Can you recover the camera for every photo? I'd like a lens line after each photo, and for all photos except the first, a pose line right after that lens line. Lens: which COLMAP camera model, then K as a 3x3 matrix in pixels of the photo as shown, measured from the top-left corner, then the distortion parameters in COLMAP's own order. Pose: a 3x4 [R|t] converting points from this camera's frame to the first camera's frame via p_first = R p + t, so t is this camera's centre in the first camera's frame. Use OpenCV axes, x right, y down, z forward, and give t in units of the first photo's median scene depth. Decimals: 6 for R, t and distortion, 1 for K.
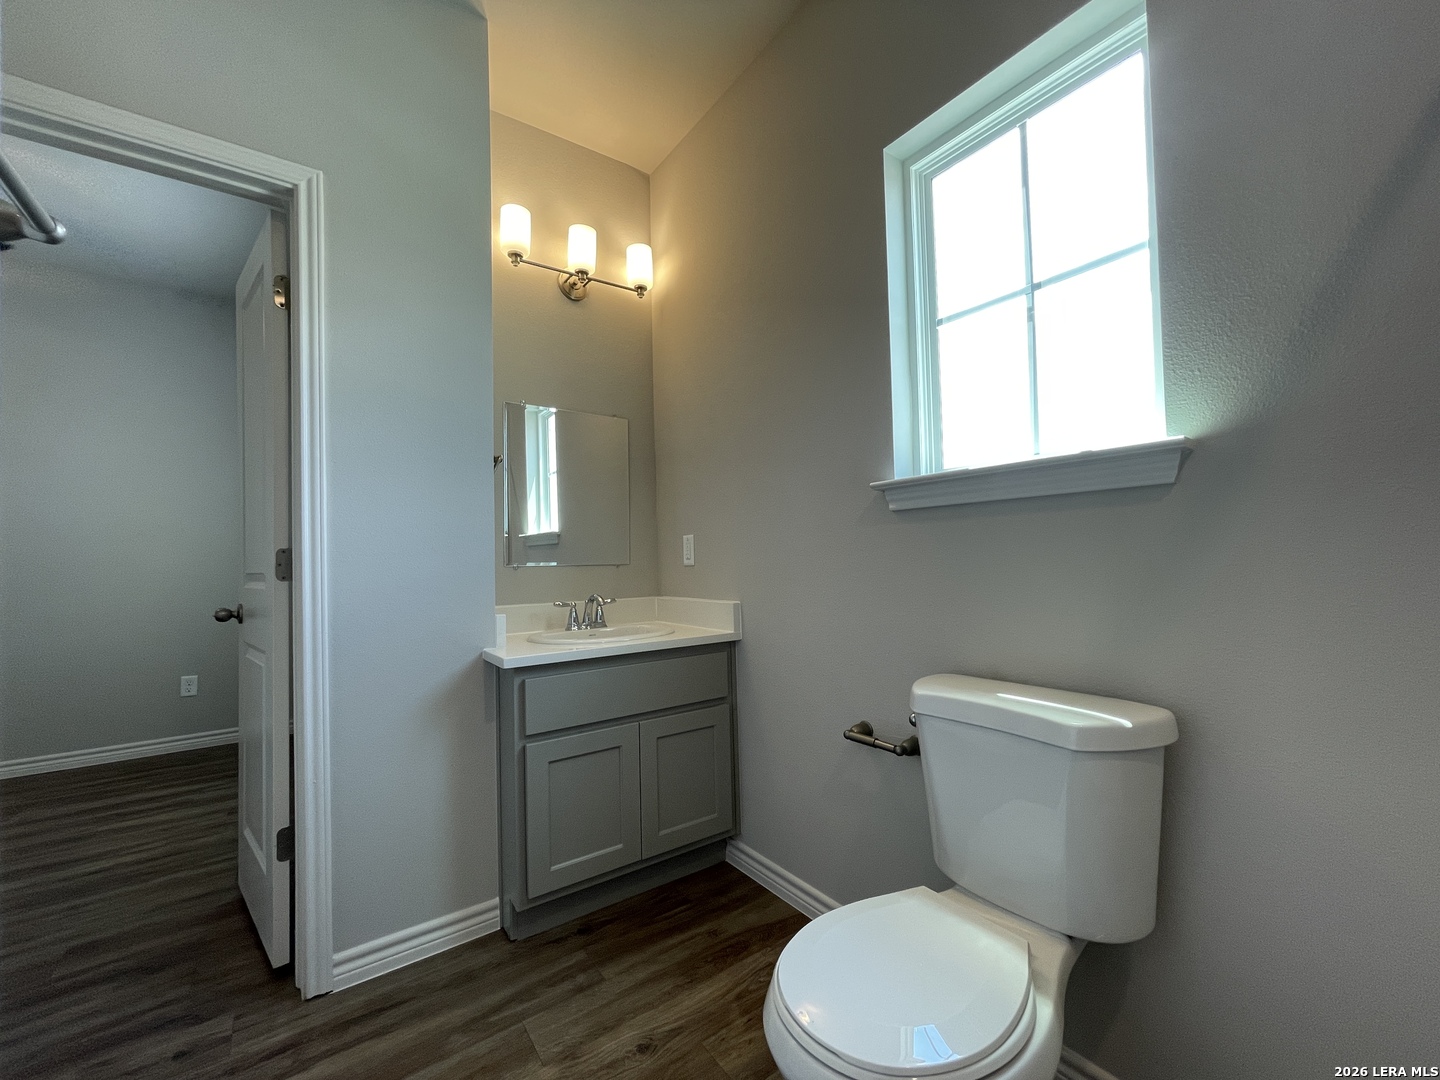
lens RADIAL K [[588.1, 0, 719.5], [0, 588.1, 540.9], [0, 0, 1]] dist [-0.001691, 0.001176]
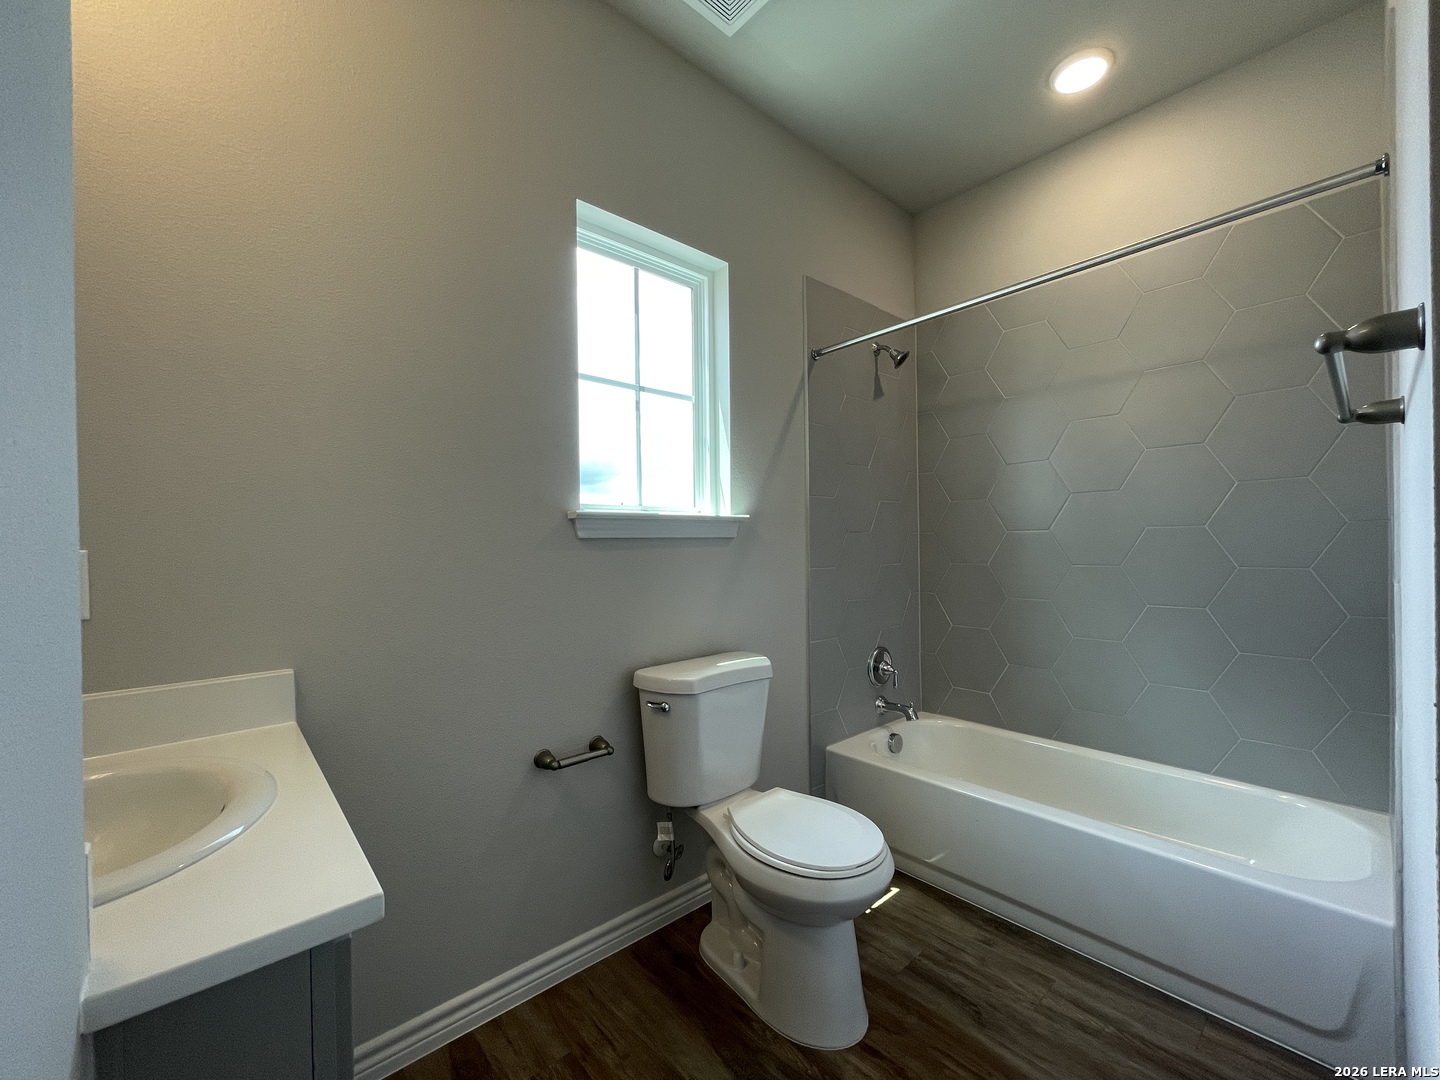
lens RADIAL K [[588.1, 0, 718.9], [0, 588.1, 540.9], [0, 0, 1]] dist [-0.001691, 0.001176]
pose [[-0.119862, 0.022903, 0.992526, -0.890651], [-0.017976, 0.999520, -0.025235, -0.025397], [-0.992628, -0.020866, -0.119393, 0.956658]]
